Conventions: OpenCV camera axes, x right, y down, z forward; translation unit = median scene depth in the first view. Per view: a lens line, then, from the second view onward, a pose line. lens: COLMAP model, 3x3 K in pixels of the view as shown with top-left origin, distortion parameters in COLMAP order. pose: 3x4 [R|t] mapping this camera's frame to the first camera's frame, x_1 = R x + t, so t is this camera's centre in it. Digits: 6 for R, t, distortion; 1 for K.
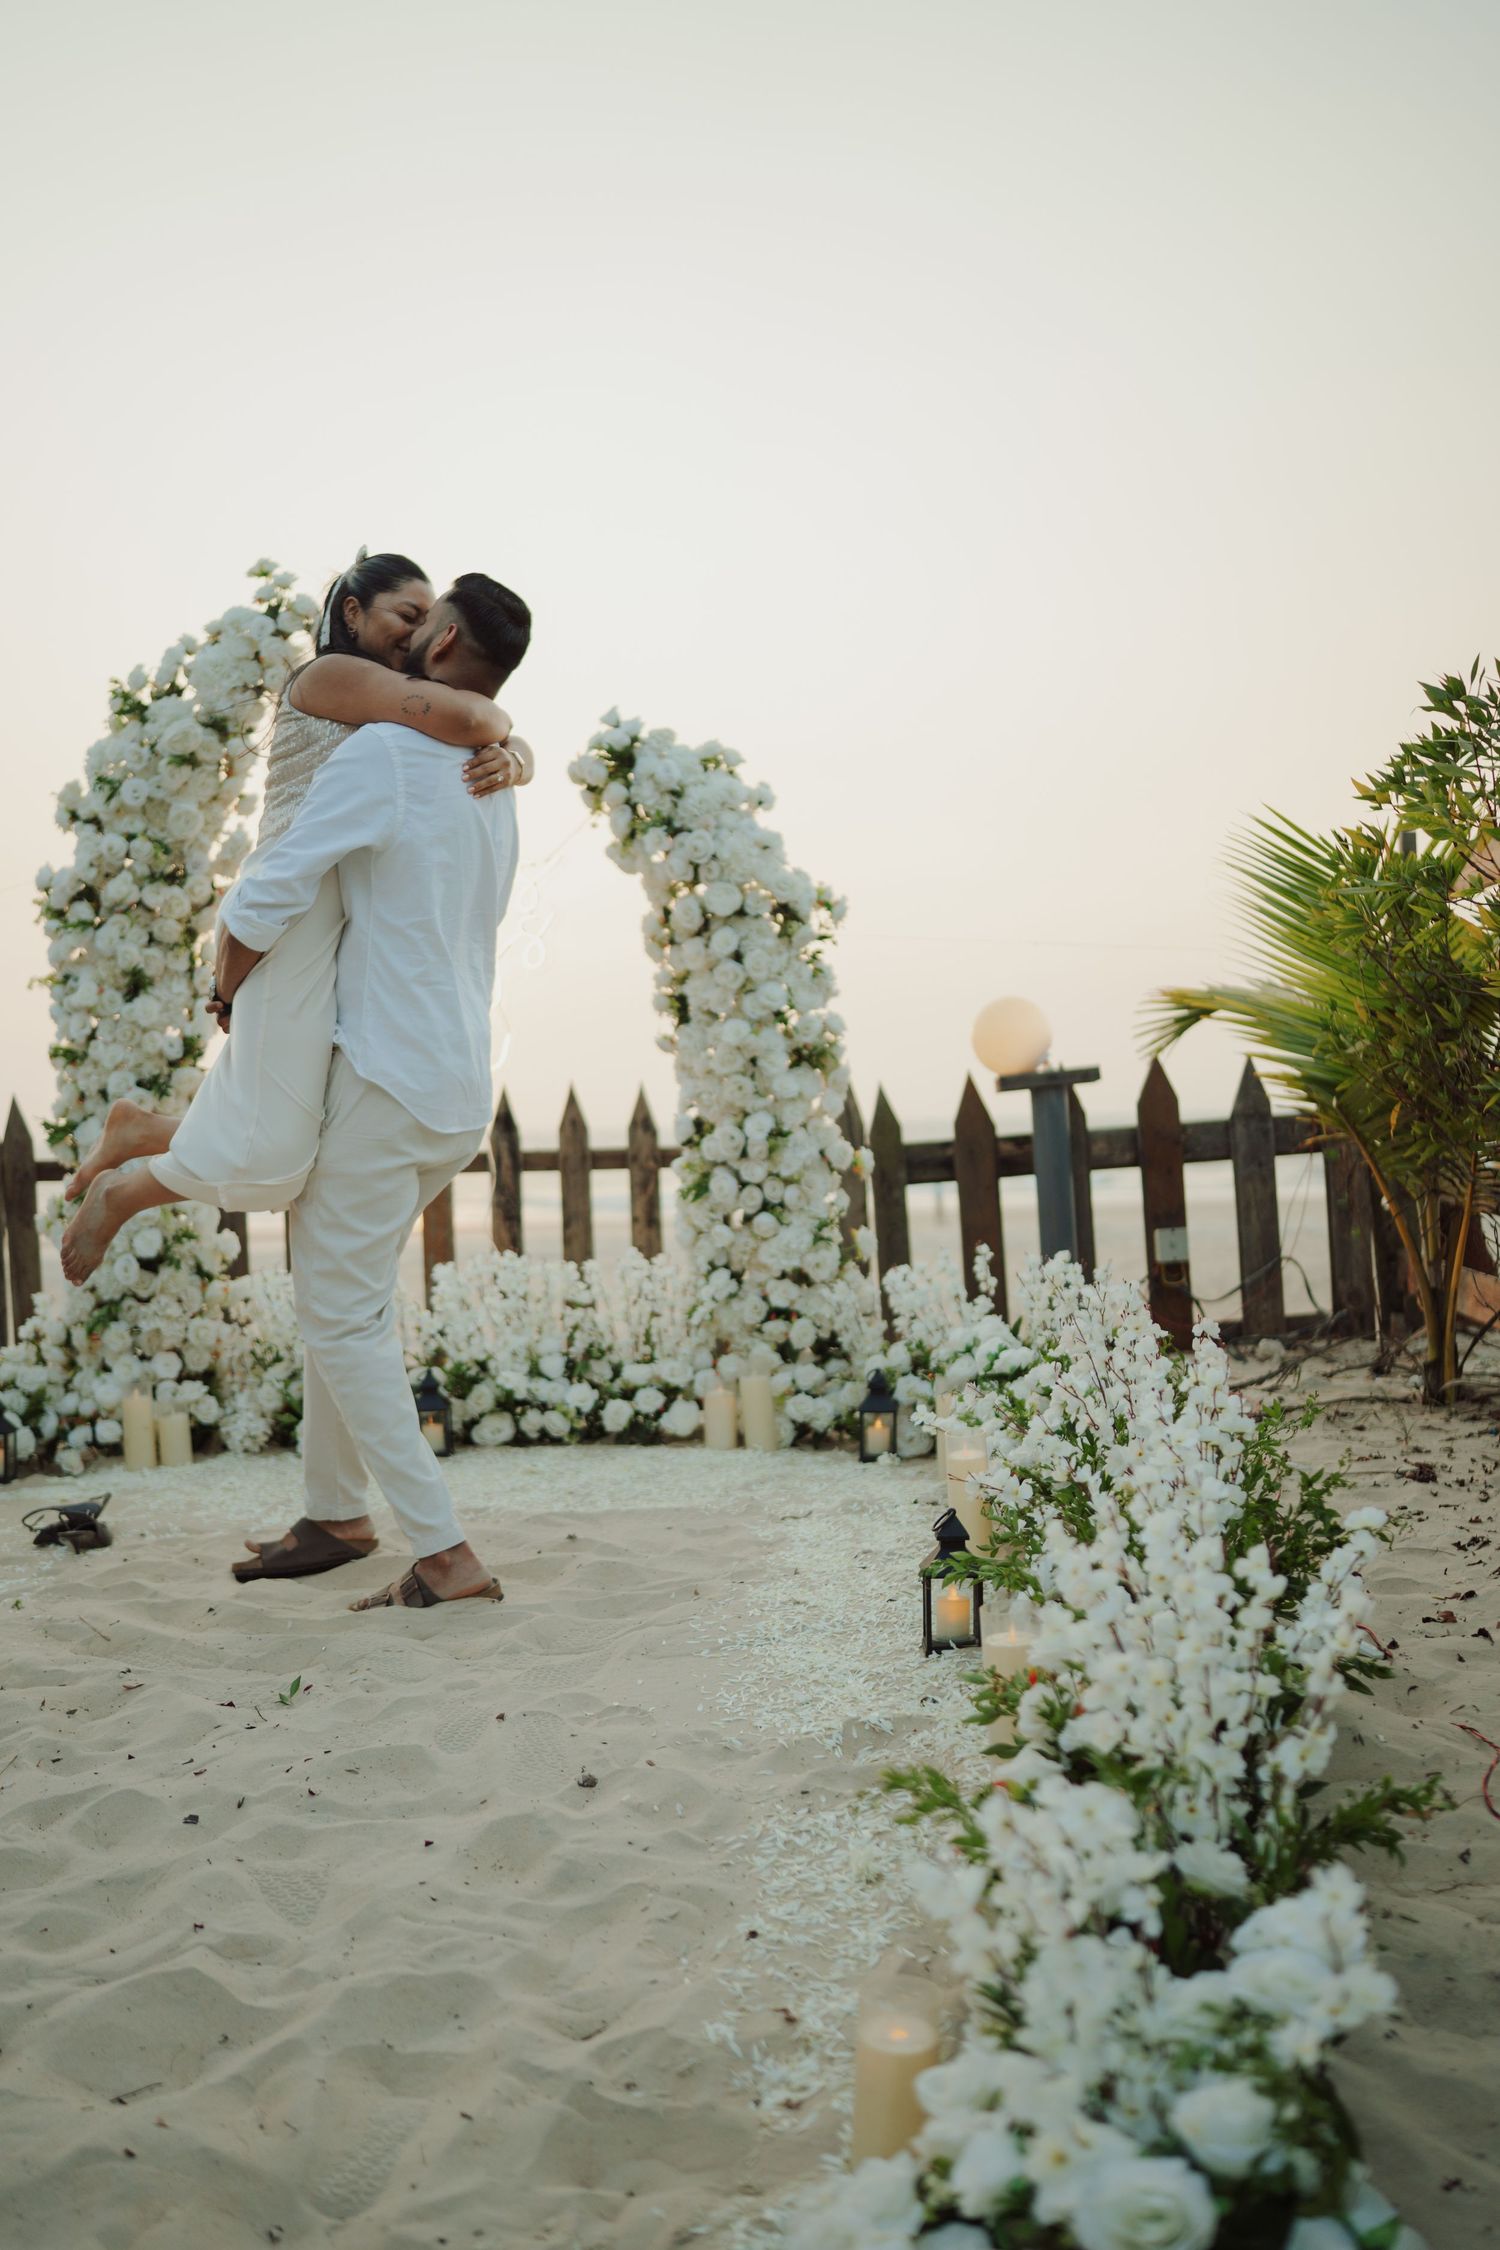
lens RADIAL K [[2183.4, 0, 755.8], [0, 2183.4, 1083.6], [0, 0, 1]] dist [-0.197550, 0.208036]
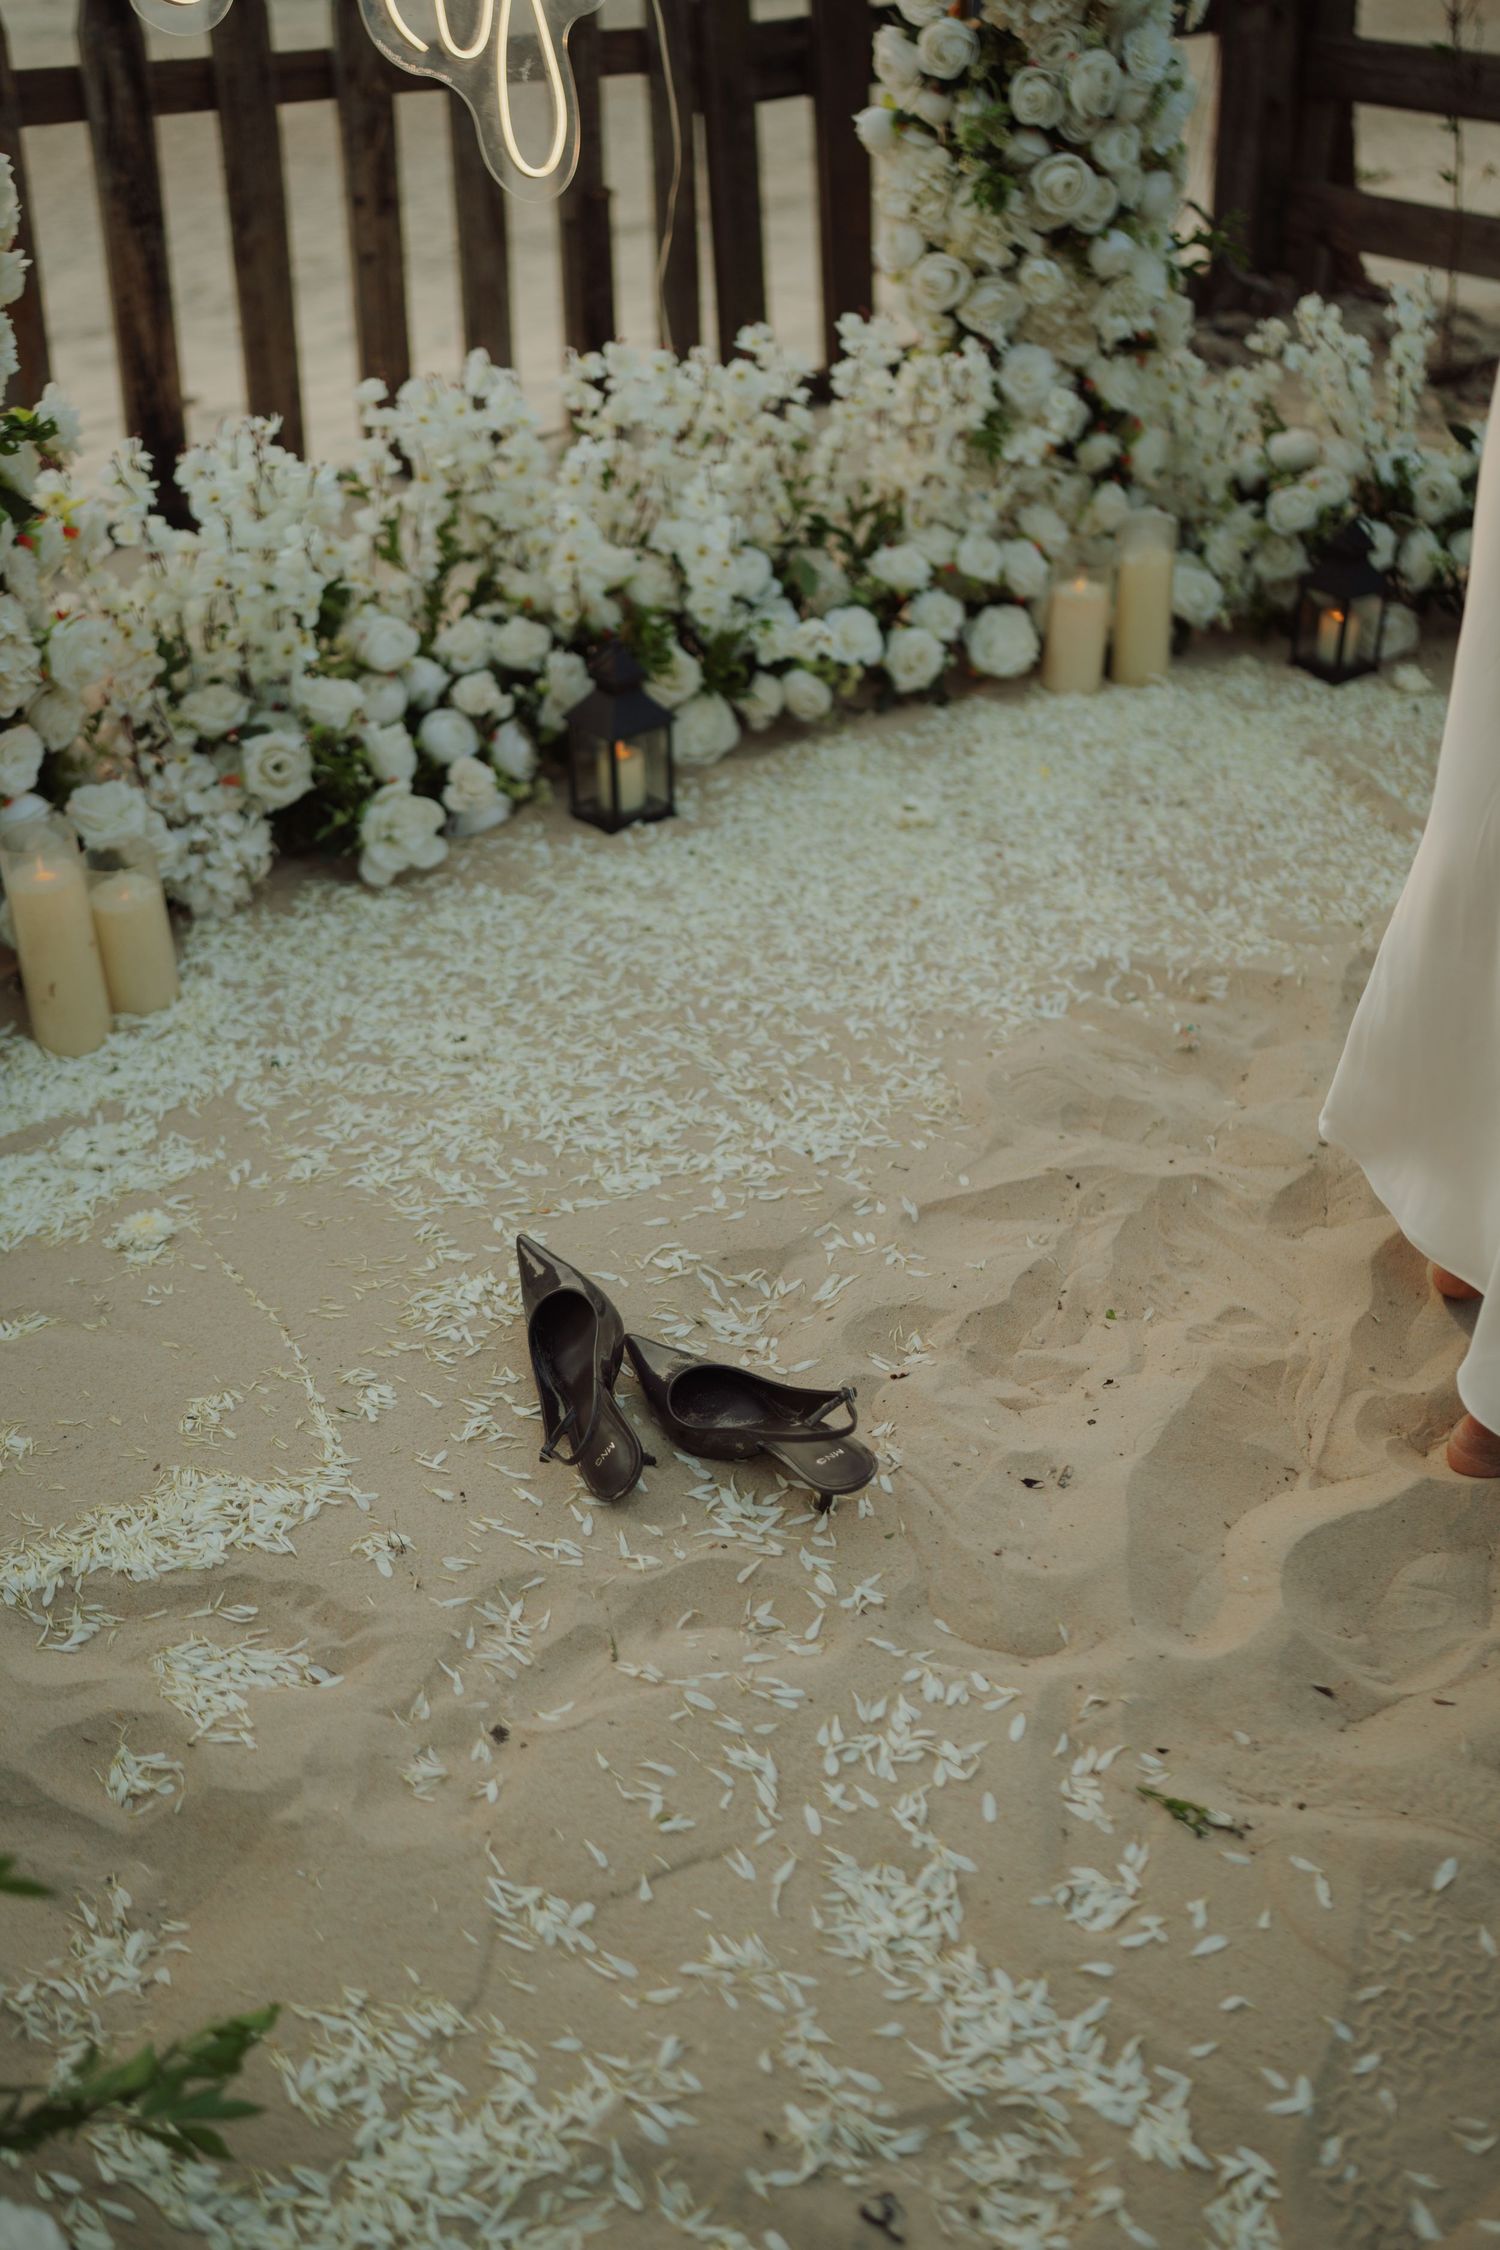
lens RADIAL K [[2225.0, 0, 753.4], [0, 2225.0, 1089.1], [0, 0, 1]] dist [-0.174633, 0.202063]
pose [[0.761561, -0.297344, 0.575858, -0.413906], [-0.036315, 0.867566, 0.495994, -0.015235], [-0.647076, -0.398642, 0.649906, 0.636957]]
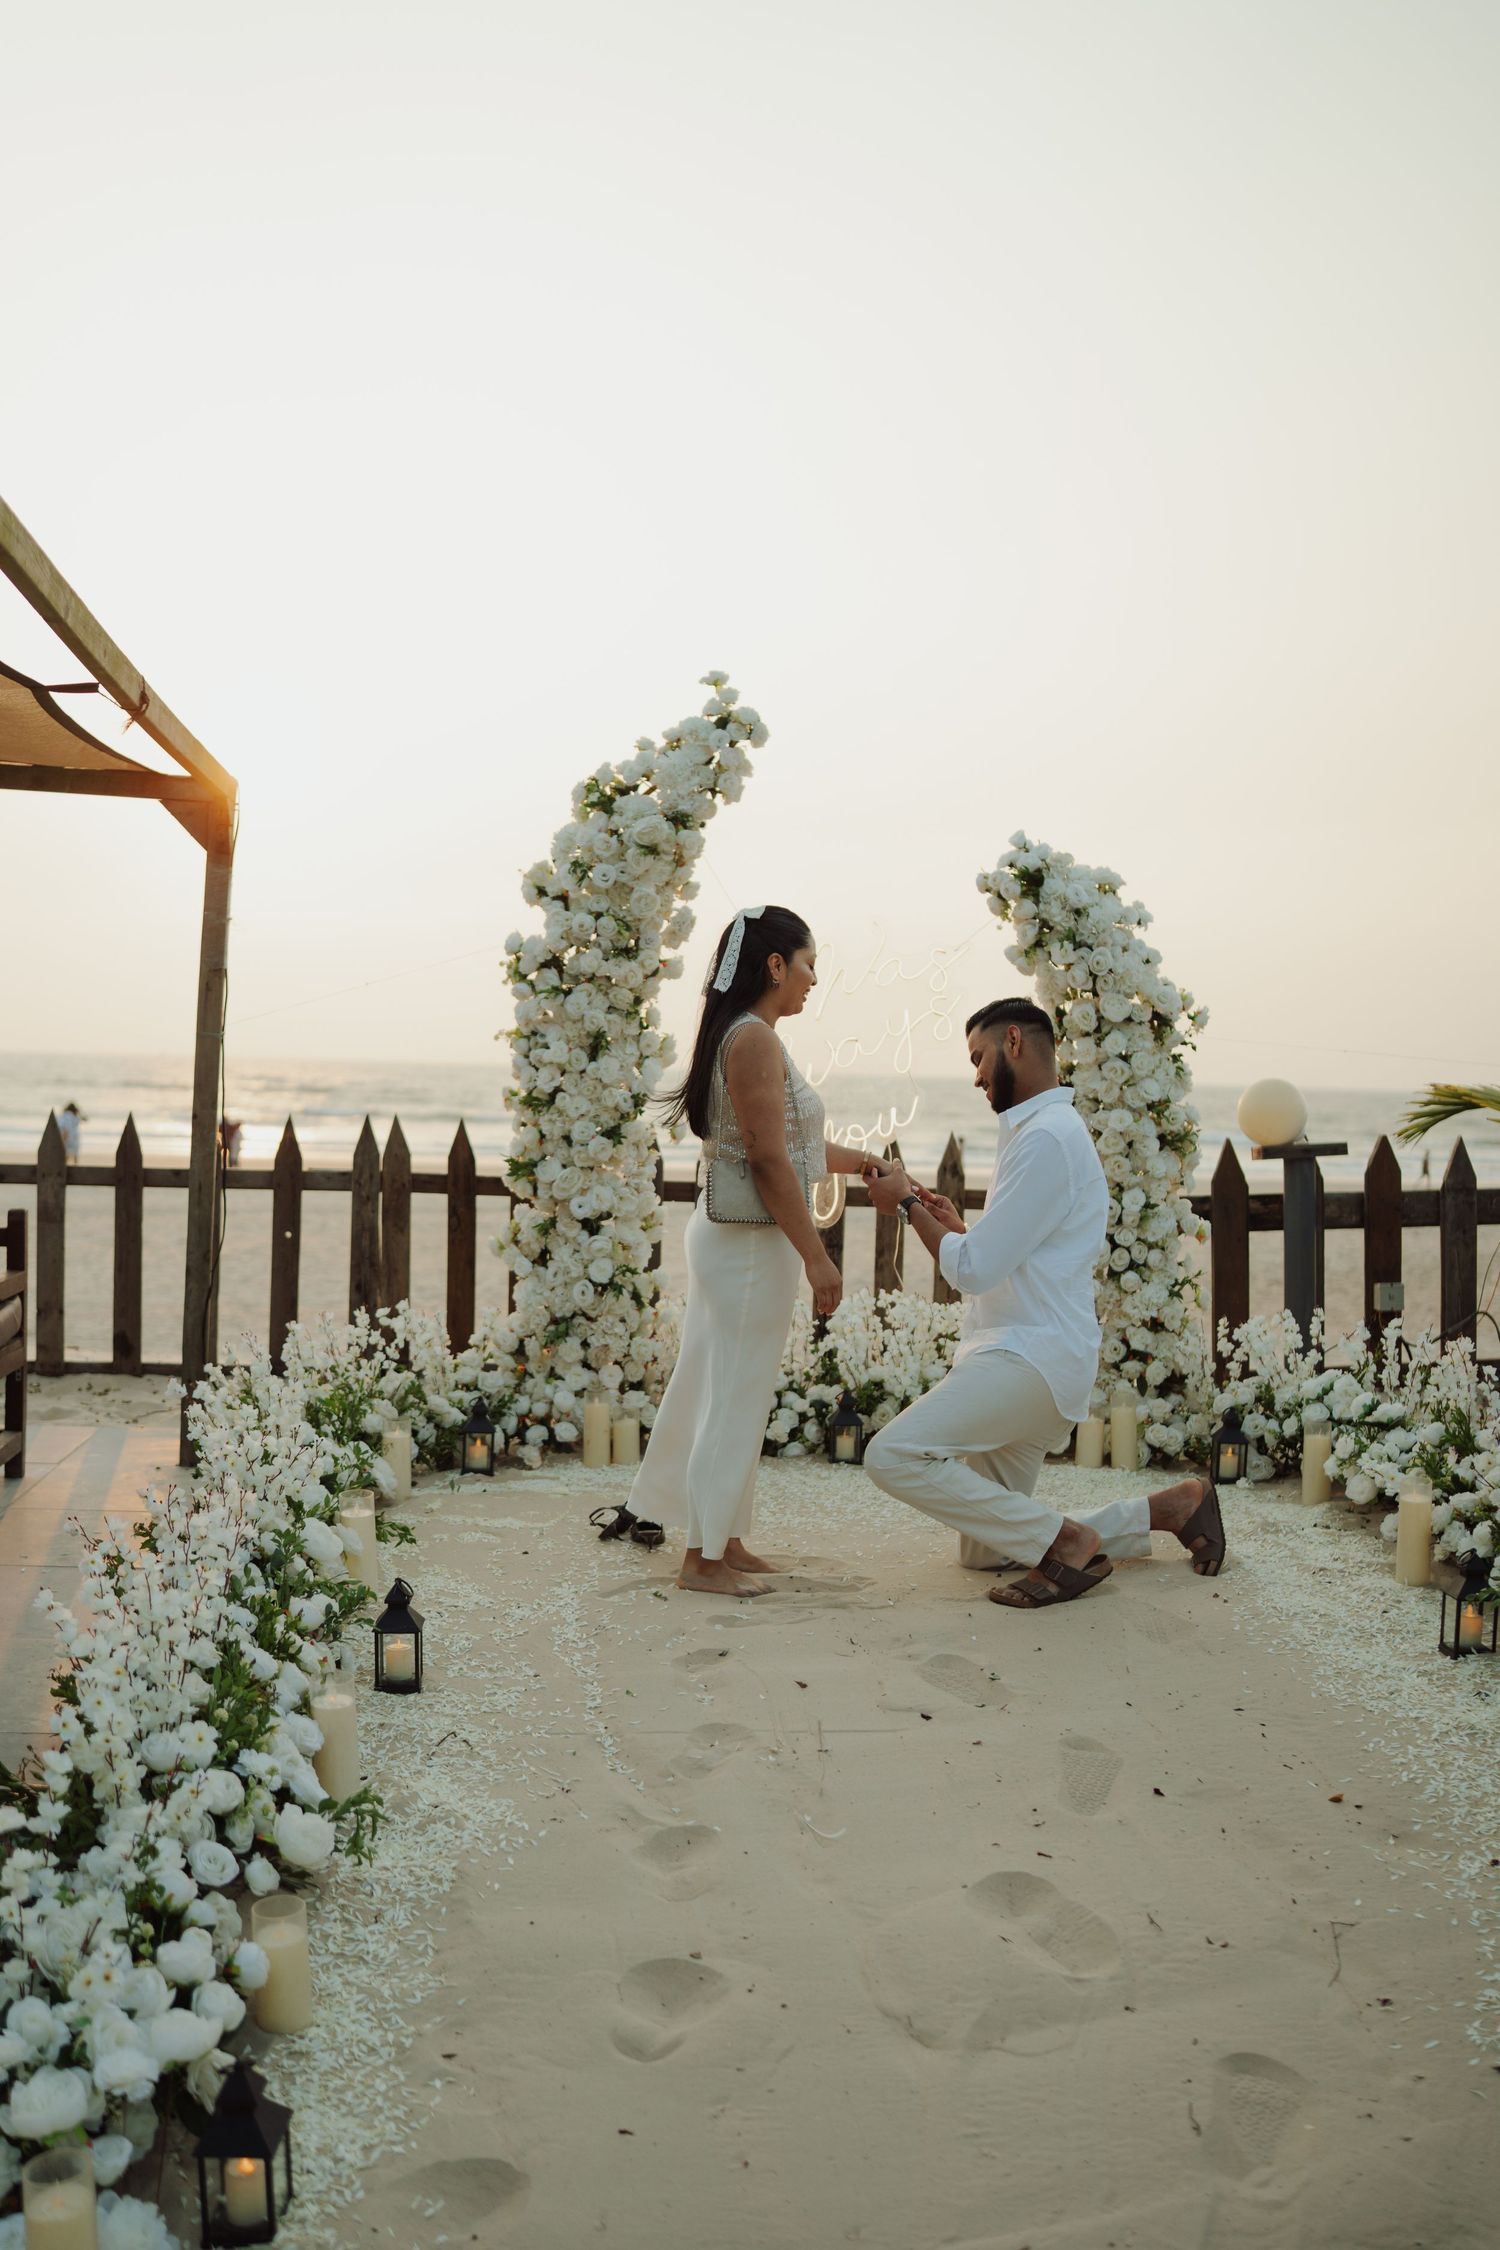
lens RADIAL K [[2225.0, 0, 753.4], [0, 2225.0, 1089.1], [0, 0, 1]] dist [-0.174633, 0.202063]
pose [[0.996326, 0.058110, 0.062903, -0.282261], [-0.060019, 0.997779, 0.028898, -0.062253], [-0.061084, -0.032567, 0.997601, -0.192240]]
